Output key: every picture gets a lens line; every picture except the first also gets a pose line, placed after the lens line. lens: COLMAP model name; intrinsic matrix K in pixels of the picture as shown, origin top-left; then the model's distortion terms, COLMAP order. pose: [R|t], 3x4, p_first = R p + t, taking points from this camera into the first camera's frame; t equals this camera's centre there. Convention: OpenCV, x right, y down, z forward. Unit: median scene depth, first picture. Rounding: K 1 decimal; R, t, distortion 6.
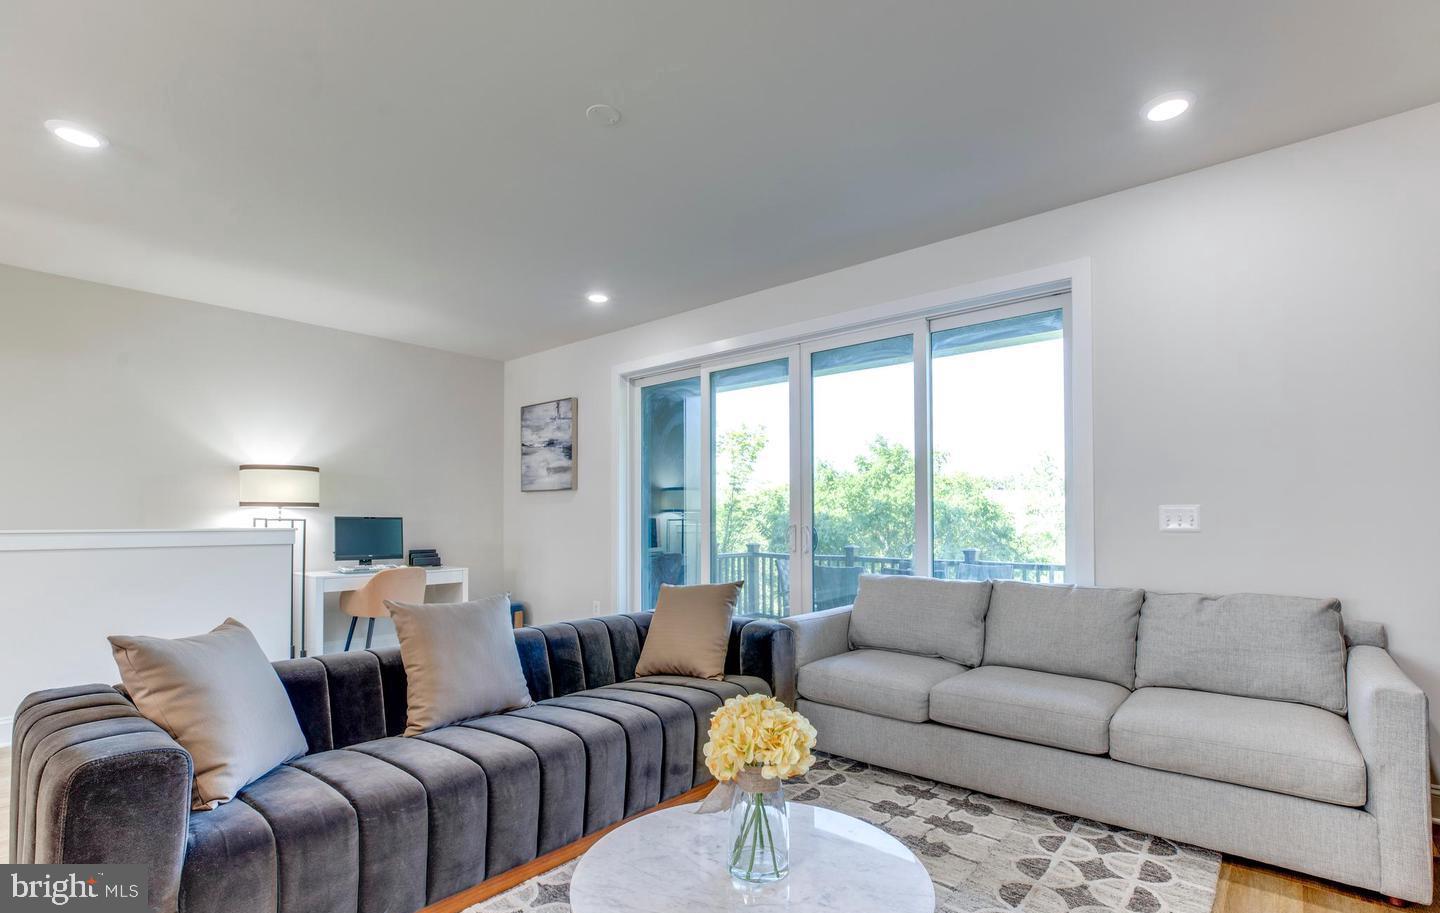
lens RADIAL K [[662.5, 0, 724.9], [0, 662.5, 509.6], [0, 0, 1]] dist [-0.019611, 0.000516]
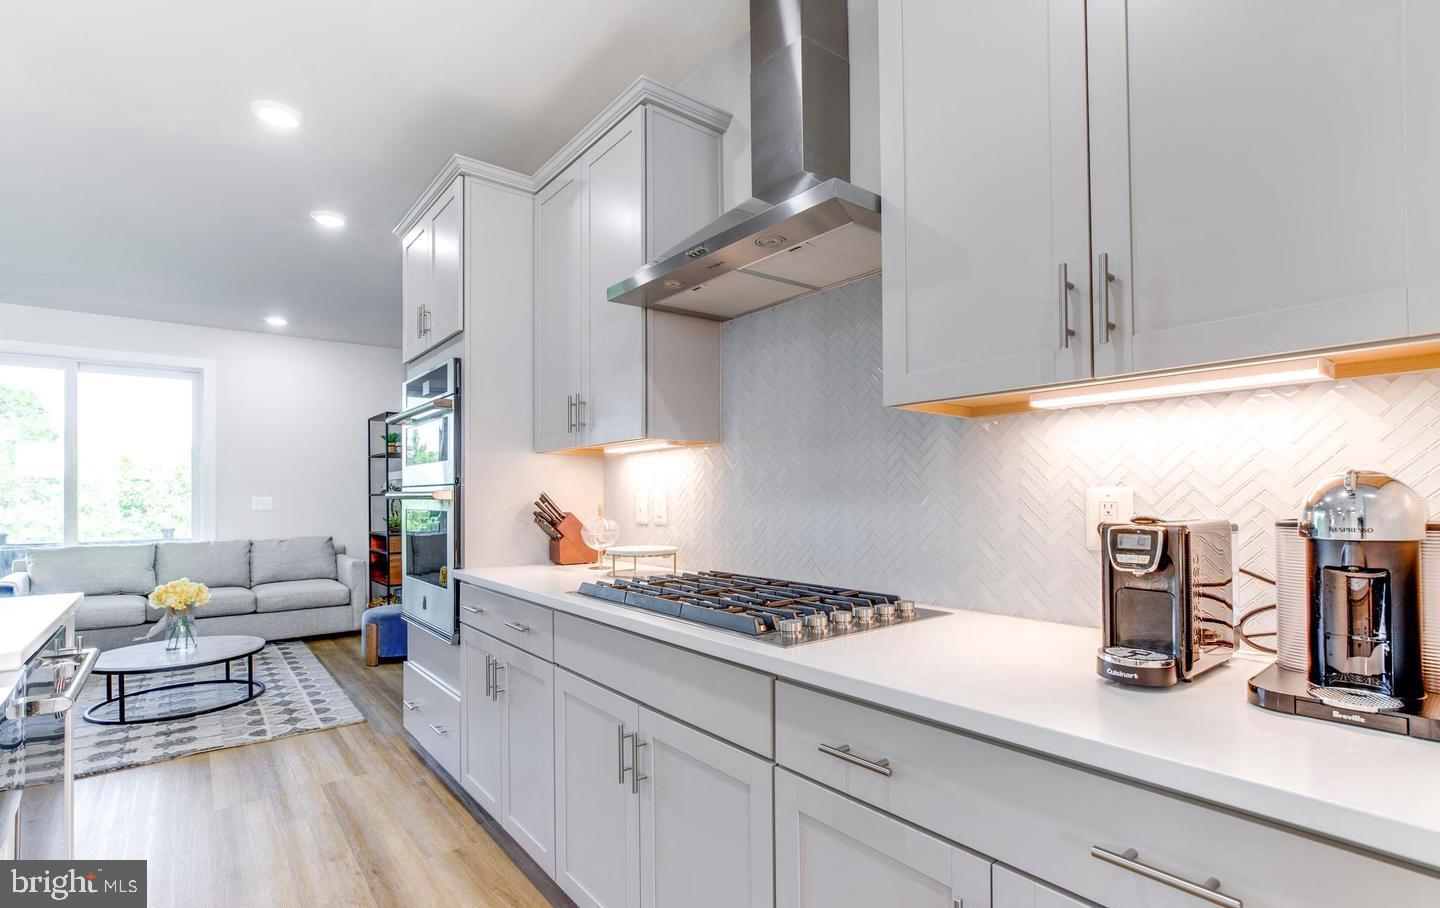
lens RADIAL K [[686.9, 0, 721.5], [0, 686.9, 485.5], [0, 0, 1]] dist [-0.026475, 0.017277]
pose [[0.197765, 0.008652, 0.980211, -0.905767], [-0.009196, 0.999933, -0.006971, -0.034272], [-0.980206, -0.007636, 0.197831, -0.665273]]
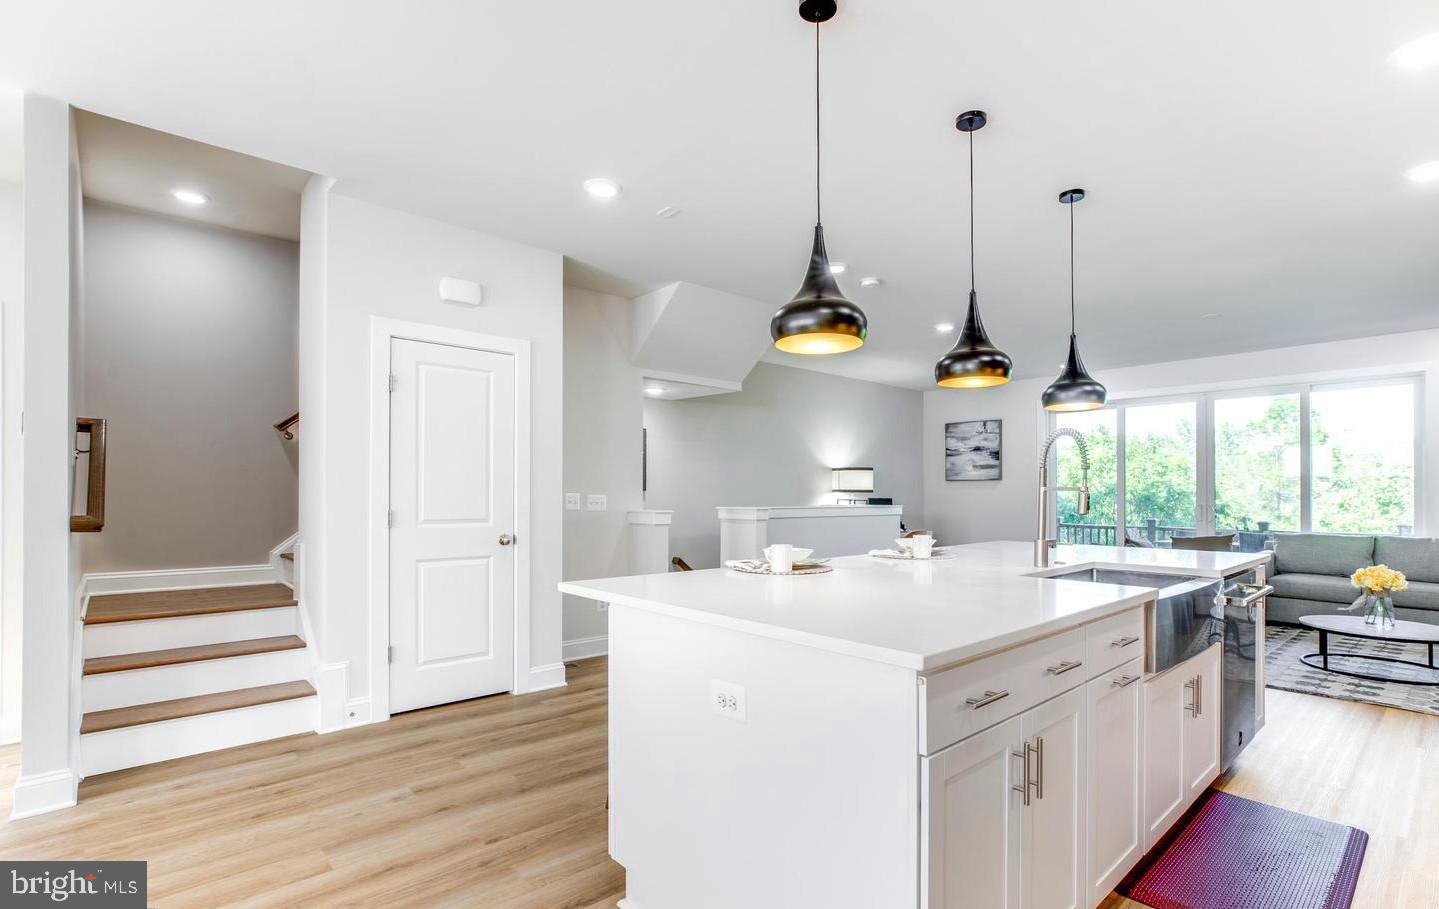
lens RADIAL K [[679.4, 0, 724.4], [0, 679.4, 494.6], [0, 0, 1]] dist [-0.000787, -0.000150]
pose [[0.991553, 0.000163, -0.129705, -1.064186], [0.002216, 0.999832, 0.018198, -0.043084], [0.129686, -0.018332, 0.991386, -1.030316]]
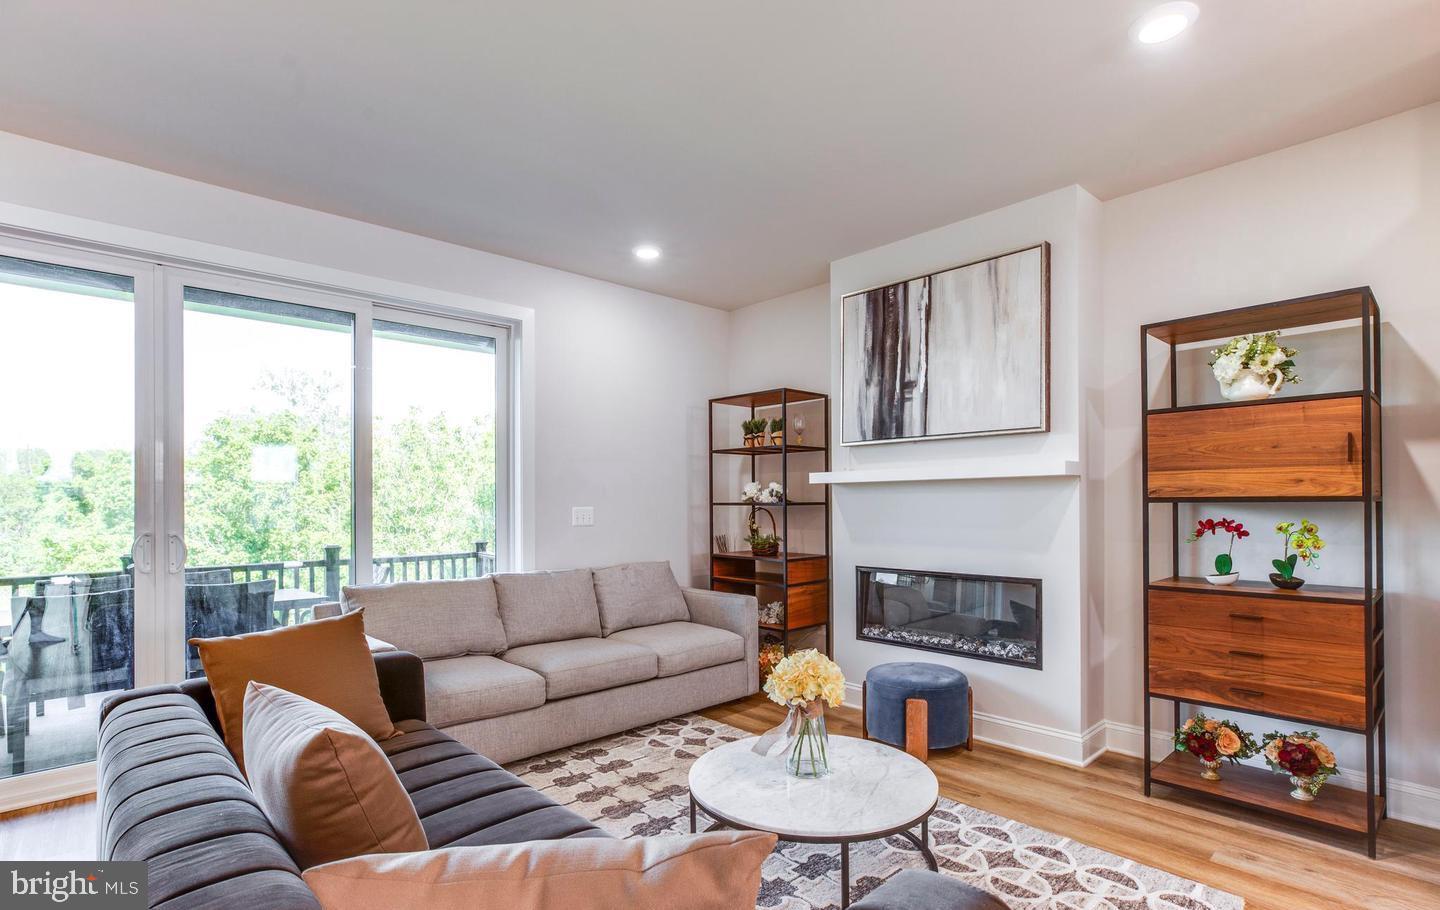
lens RADIAL K [[686.9, 0, 721.5], [0, 686.9, 486.5], [0, 0, 1]] dist [-0.026475, 0.017277]
pose [[0.117959, 0.020438, 0.992808, -0.645300], [-0.014139, 0.999721, -0.018901, -0.022946], [-0.992918, -0.011807, 0.118215, 0.443139]]
